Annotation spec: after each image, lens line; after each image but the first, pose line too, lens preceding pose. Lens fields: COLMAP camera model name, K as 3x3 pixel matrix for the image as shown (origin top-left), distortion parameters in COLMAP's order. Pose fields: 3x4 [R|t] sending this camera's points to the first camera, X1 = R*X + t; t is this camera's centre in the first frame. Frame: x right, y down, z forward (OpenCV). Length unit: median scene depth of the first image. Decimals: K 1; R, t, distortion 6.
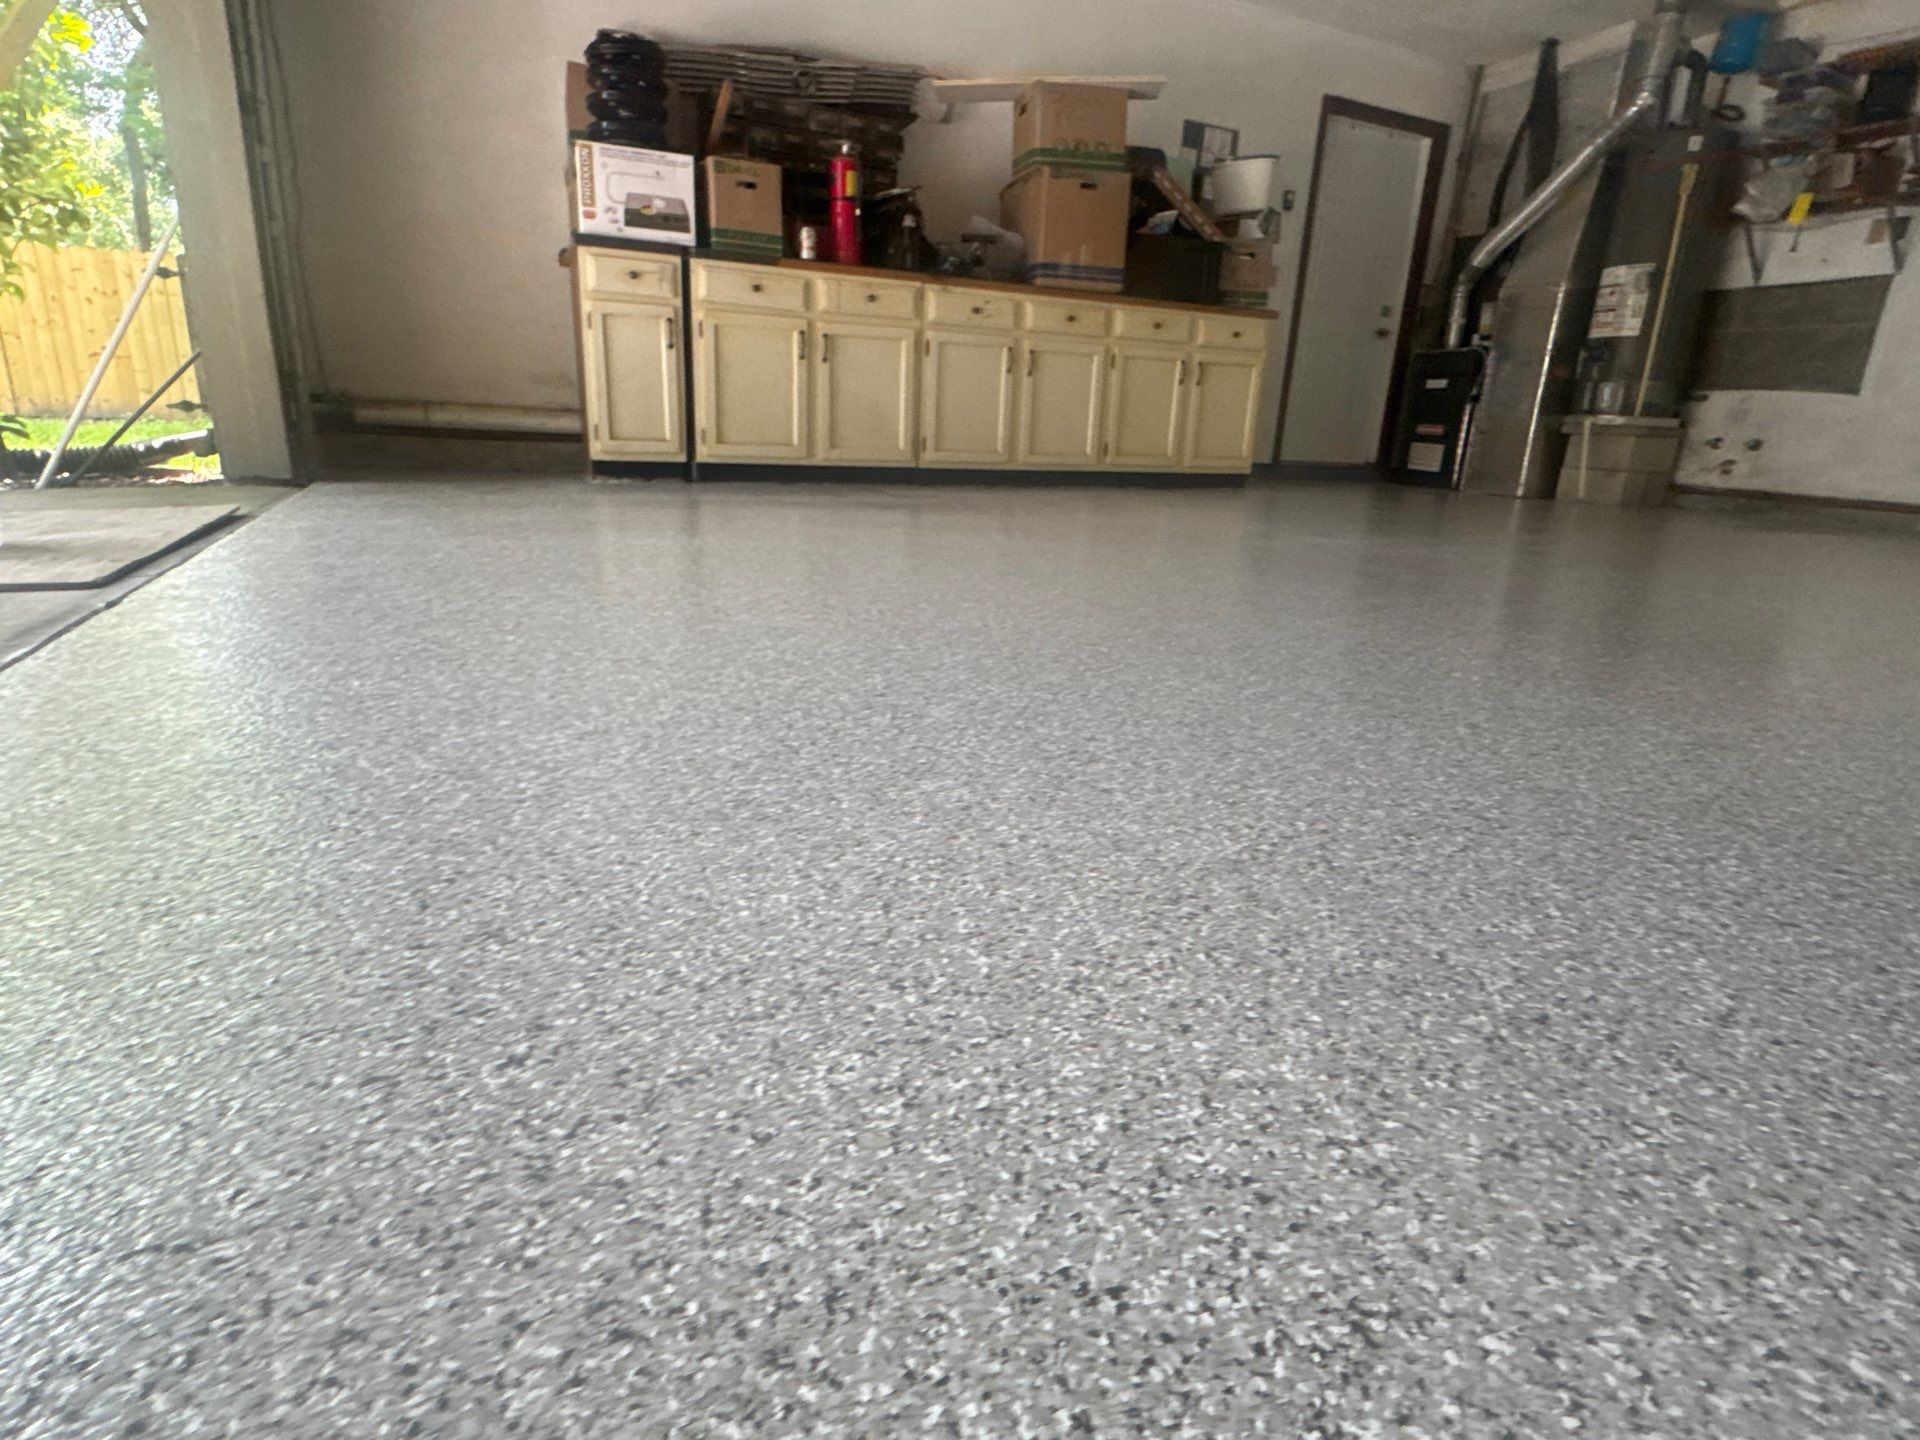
lens RADIAL K [[956.1, 0, 960.0], [0, 956.1, 720.0], [0, 0, 1]] dist [-0.003850, -0.000679]
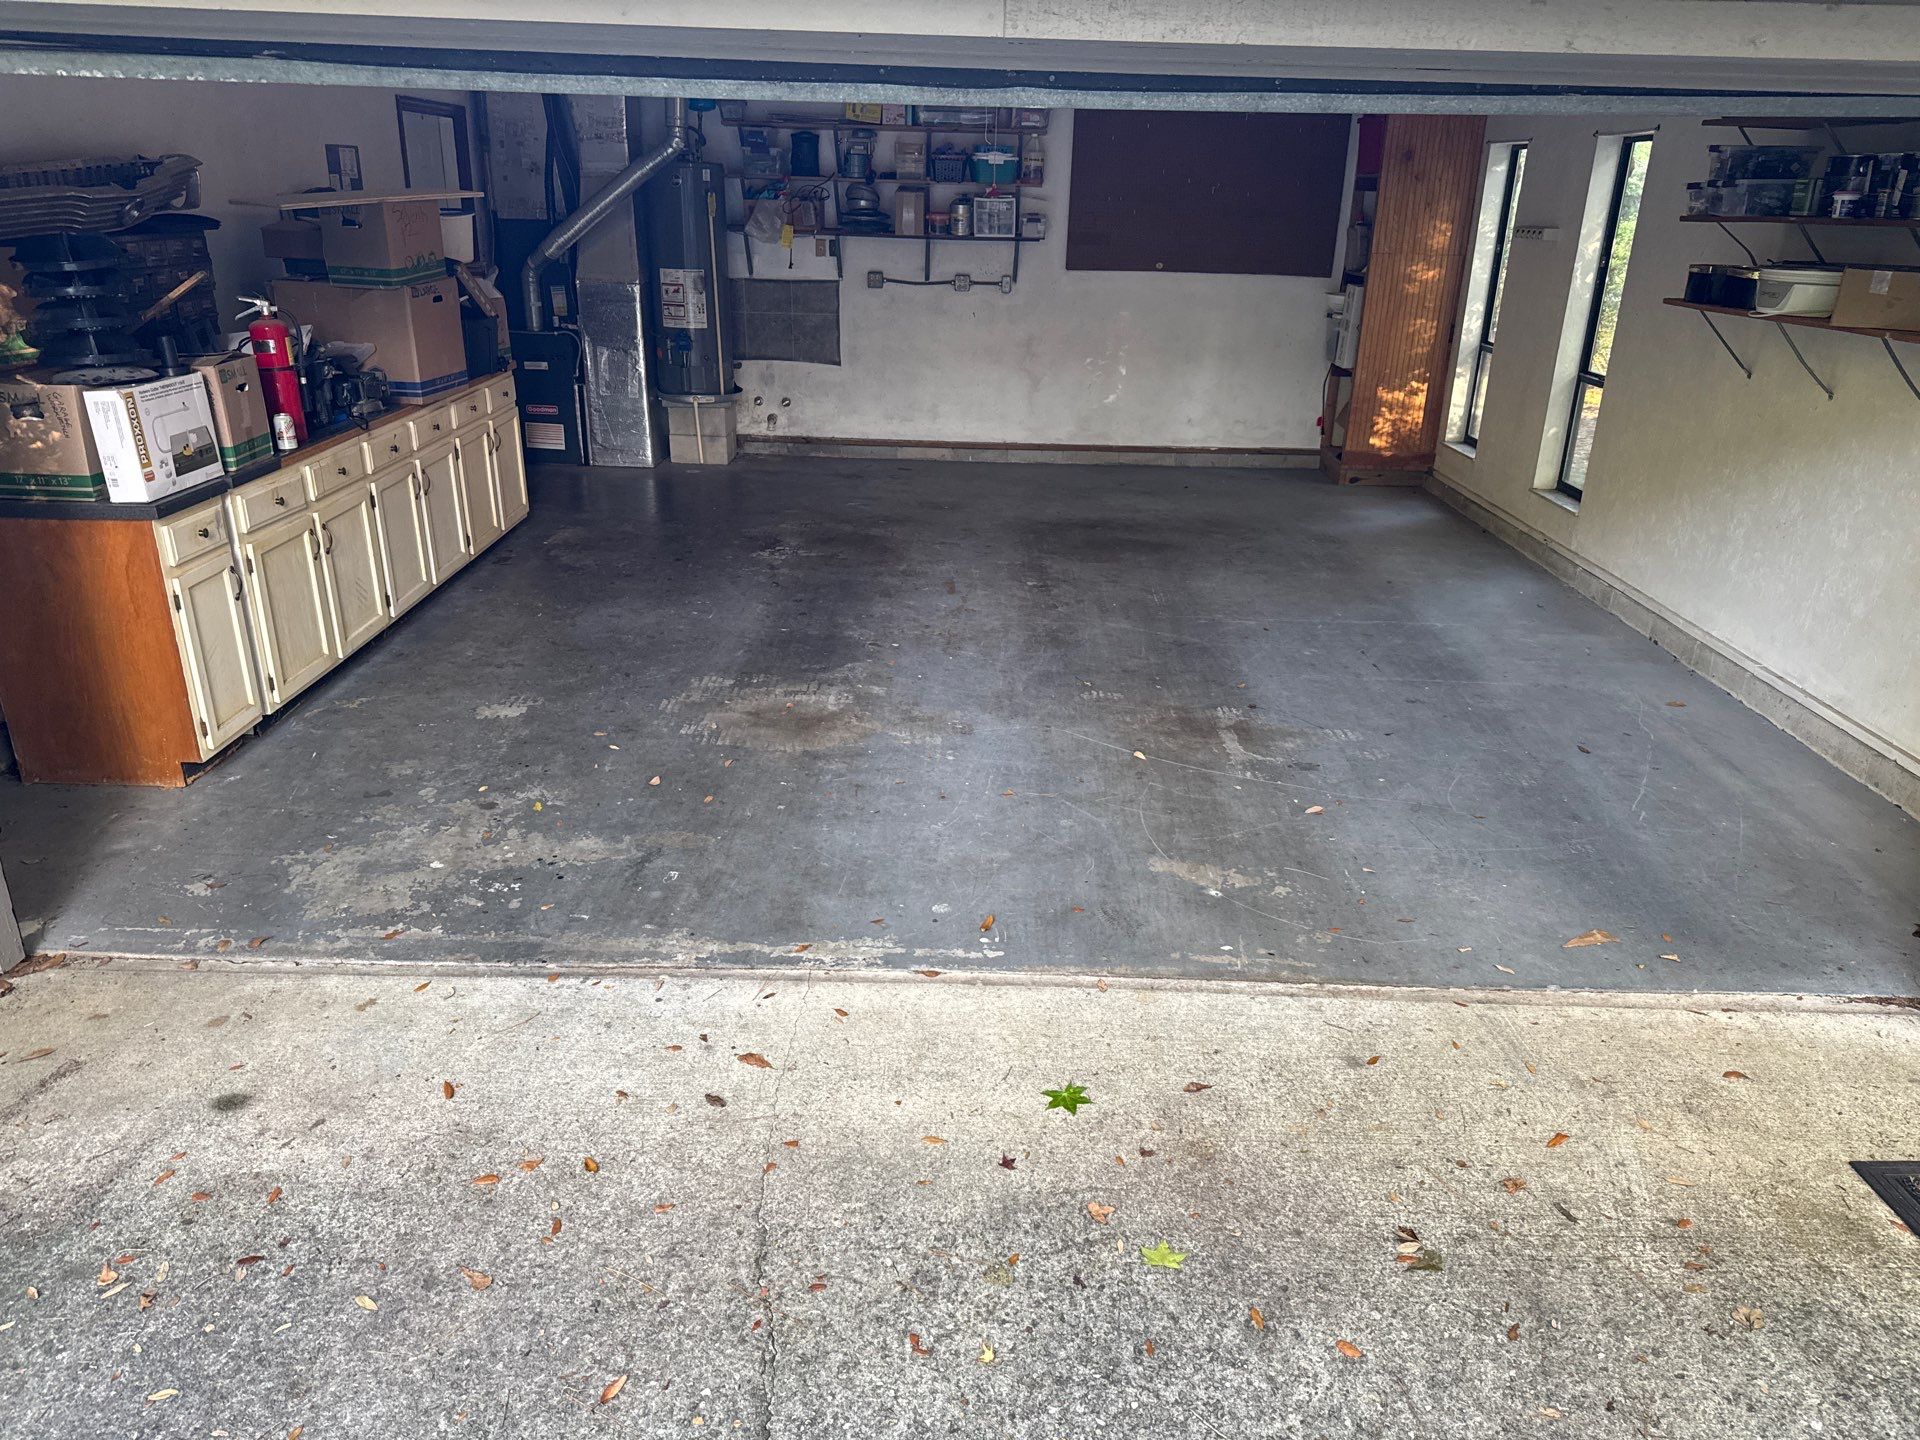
lens RADIAL K [[1283.8, 0, 965.5], [0, 1283.8, 760.7], [0, 0, 1]] dist [0.004374, -0.033795]
pose [[0.435986, -0.388010, 0.812012, -0.736666], [0.268230, 0.917300, 0.294302, -0.316160], [-0.859051, 0.089494, 0.504006, -0.057032]]
